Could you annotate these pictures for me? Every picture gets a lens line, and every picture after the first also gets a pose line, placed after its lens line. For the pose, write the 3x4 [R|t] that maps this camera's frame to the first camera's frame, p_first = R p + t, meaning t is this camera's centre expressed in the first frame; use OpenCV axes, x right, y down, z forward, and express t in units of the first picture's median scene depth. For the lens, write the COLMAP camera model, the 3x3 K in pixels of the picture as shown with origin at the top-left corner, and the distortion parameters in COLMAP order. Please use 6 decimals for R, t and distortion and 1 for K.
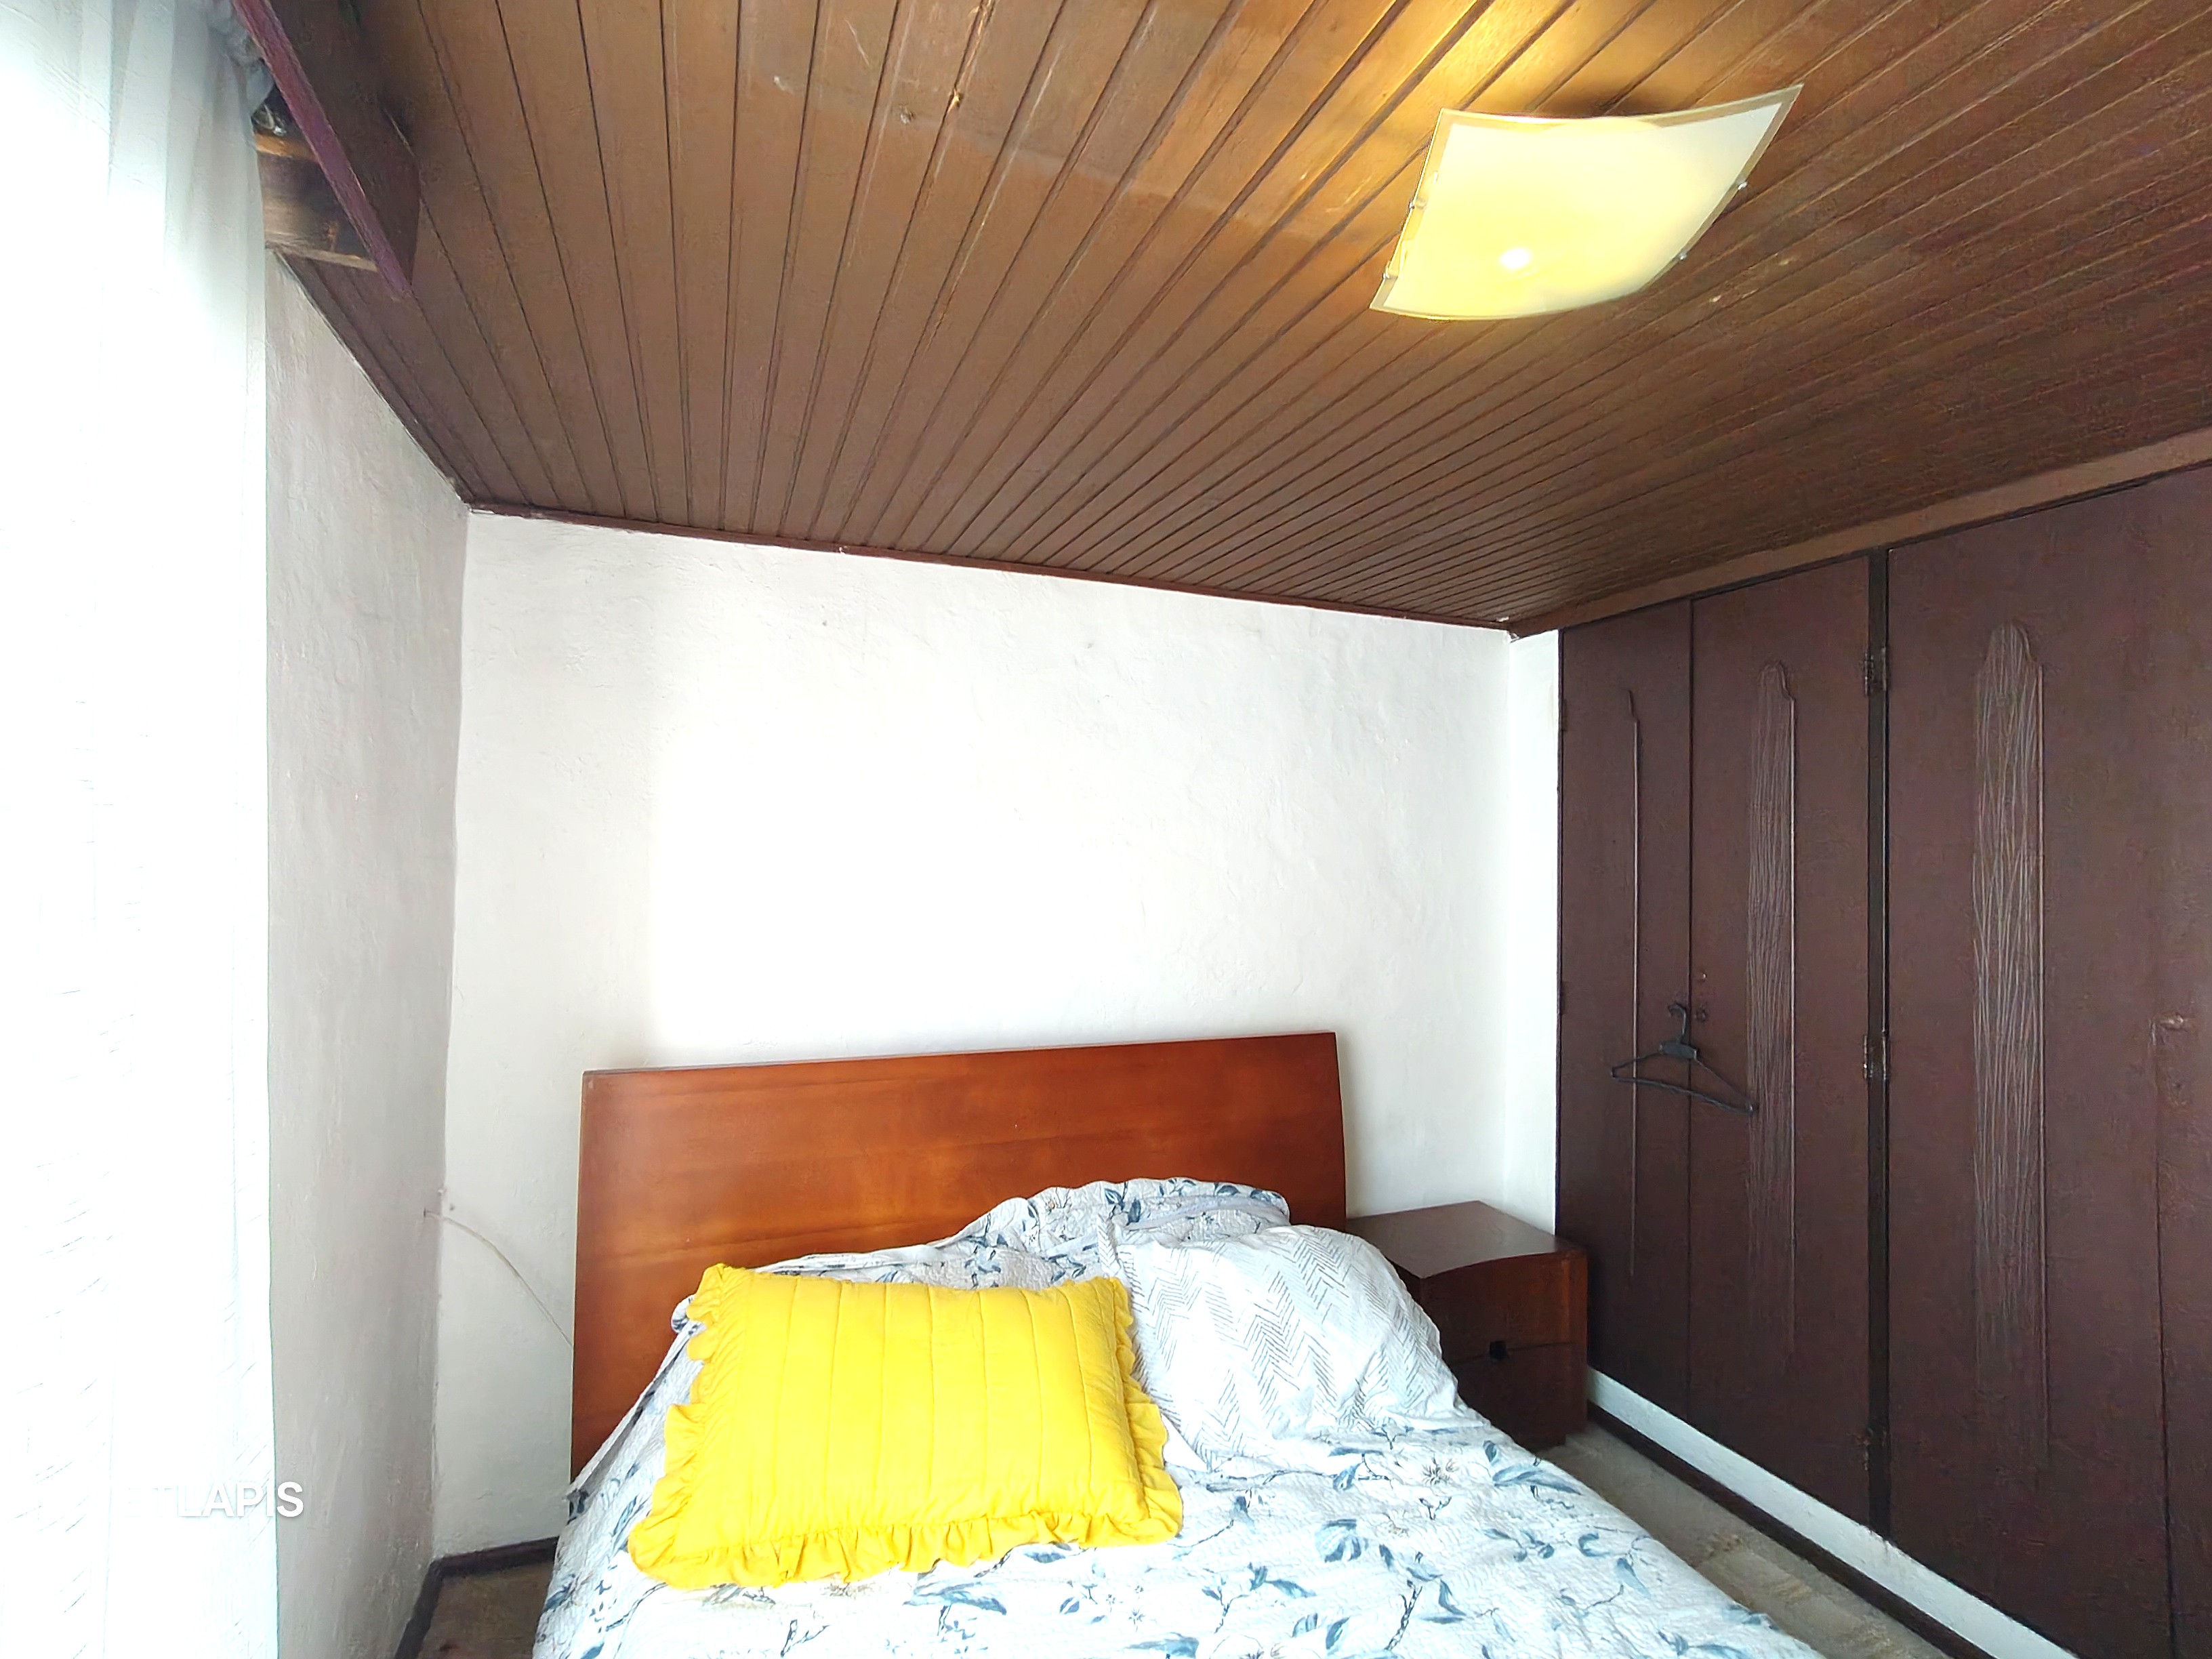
lens RADIAL K [[1032.3, 0, 1107.8], [0, 1032.3, 833.1], [0, 0, 1]] dist [-0.001129, 0.000485]
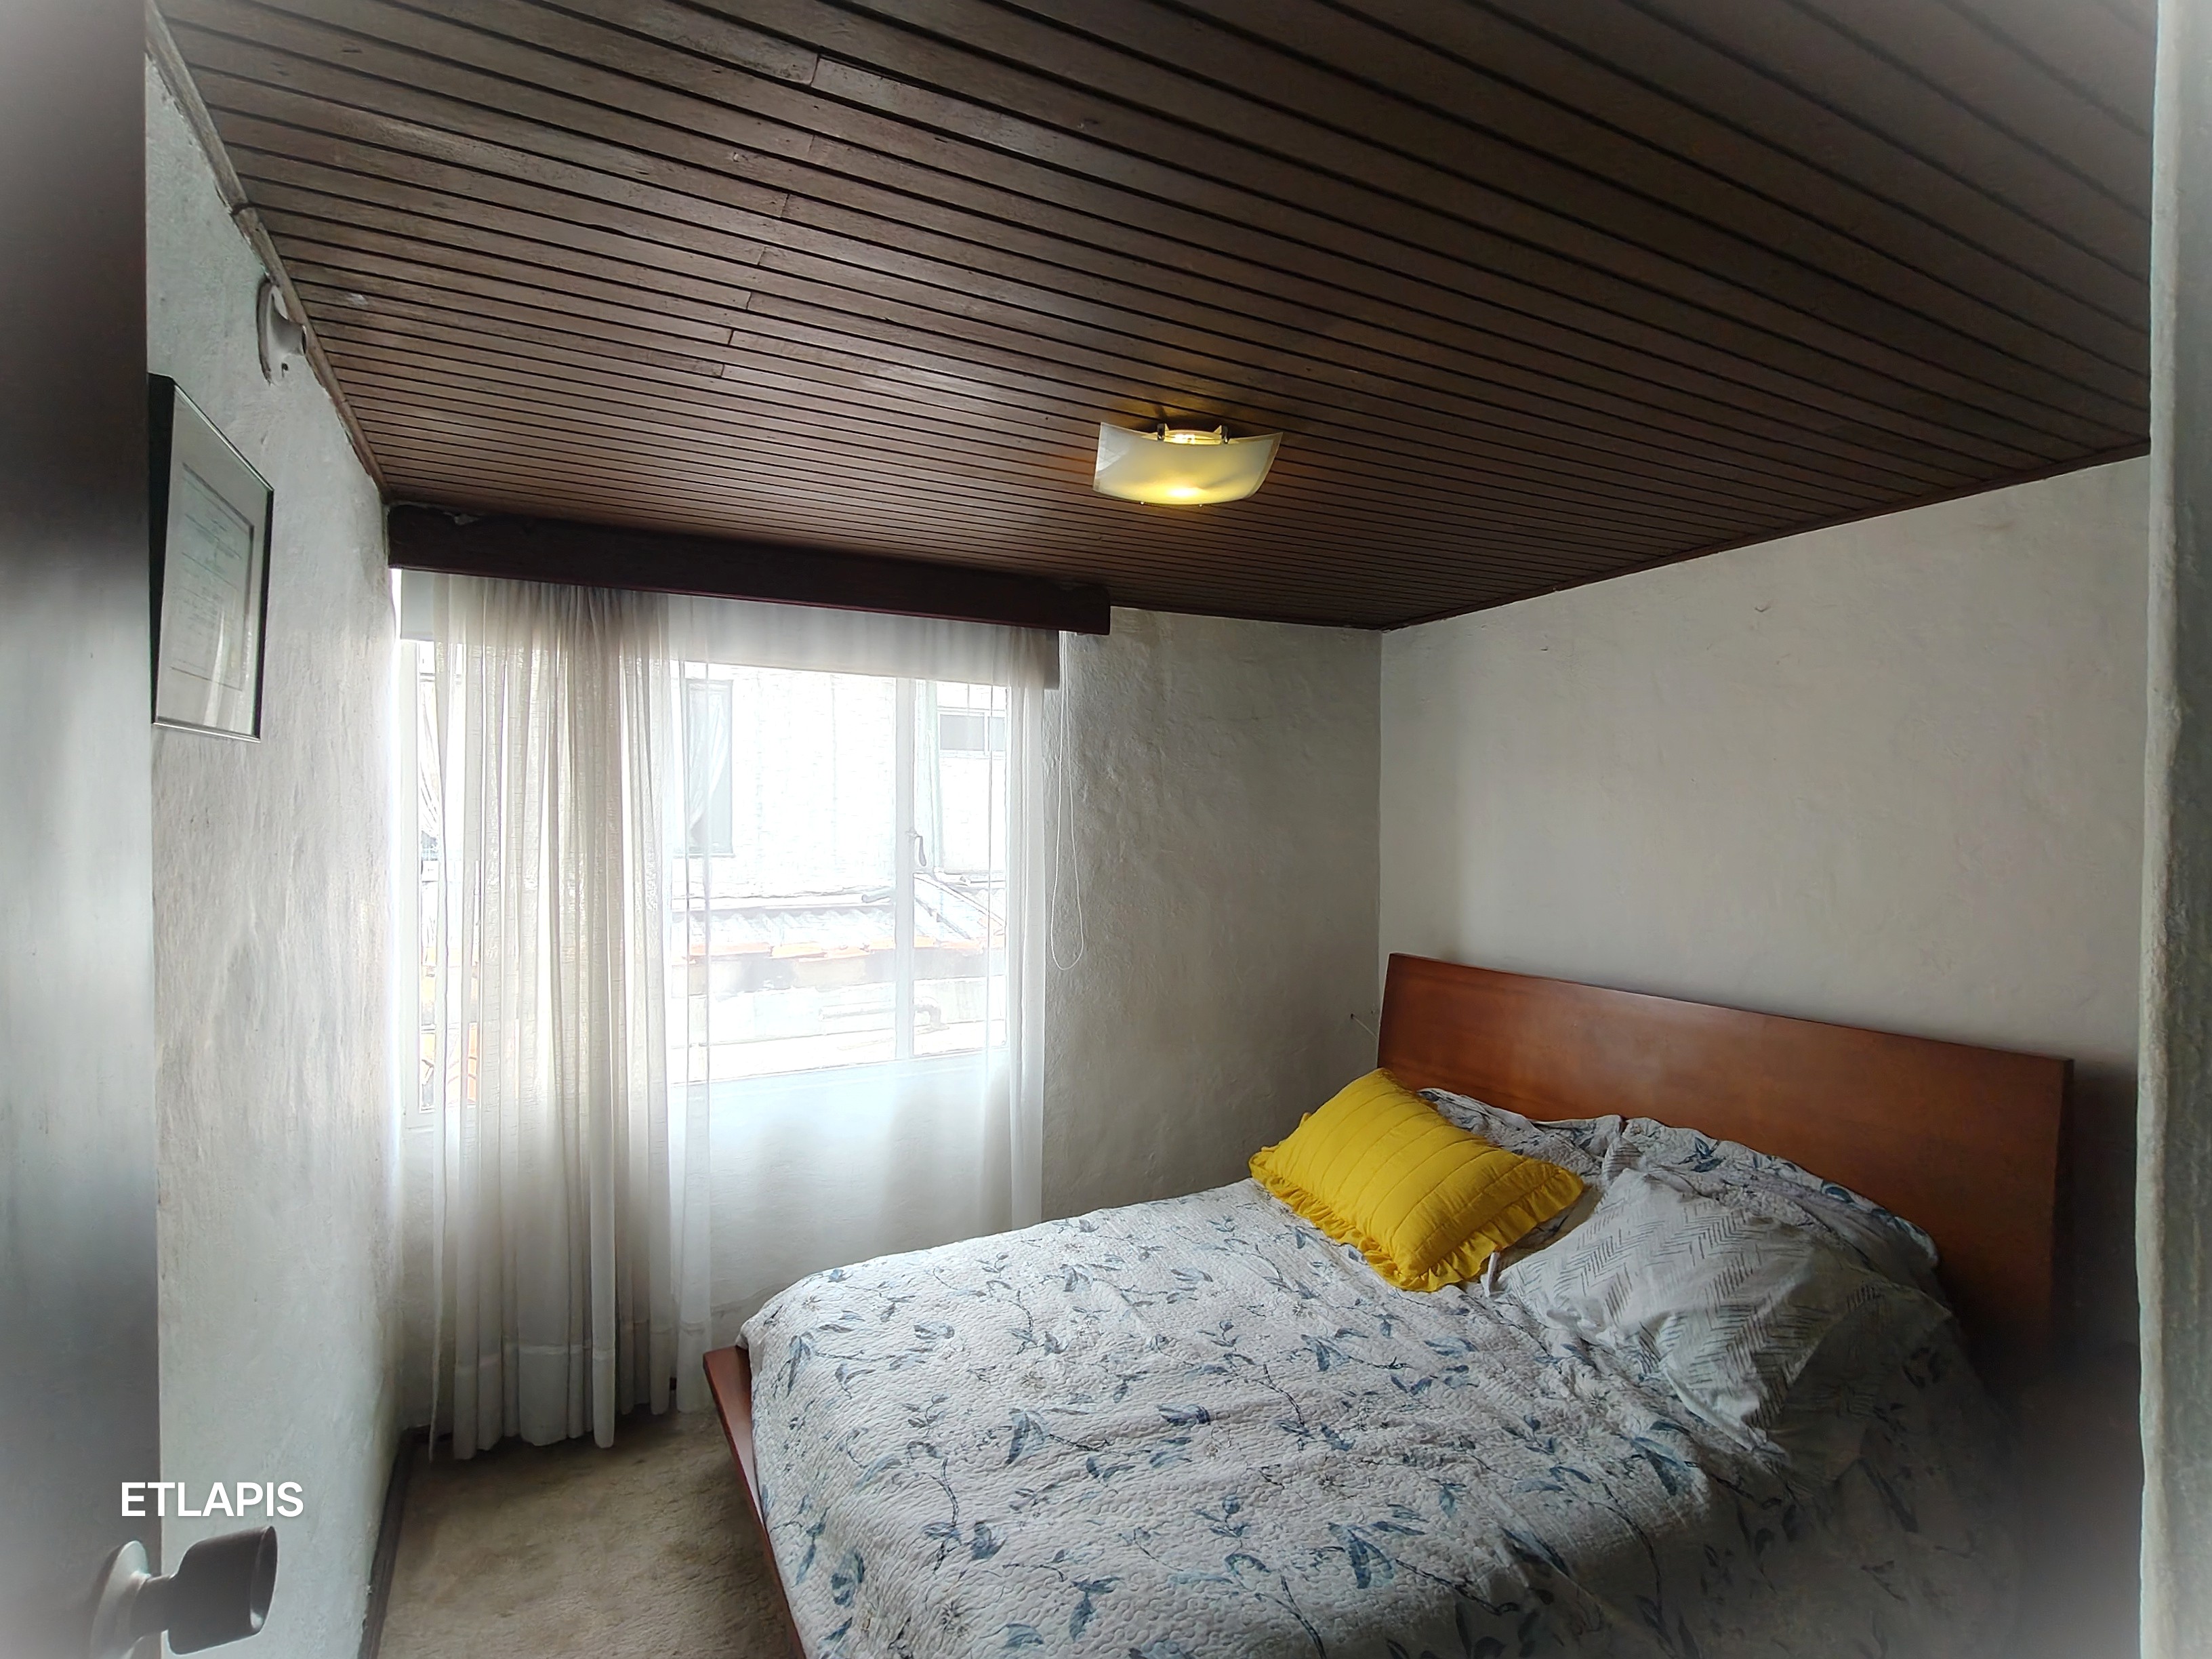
lens RADIAL K [[1032.3, 0, 1107.8], [0, 1032.3, 833.1], [0, 0, 1]] dist [-0.001129, 0.000485]
pose [[0.121897, -0.001655, -0.992541, 1.172438], [0.023115, 0.999732, 0.001172, 0.023109], [0.992274, -0.023086, 0.121903, 0.342641]]
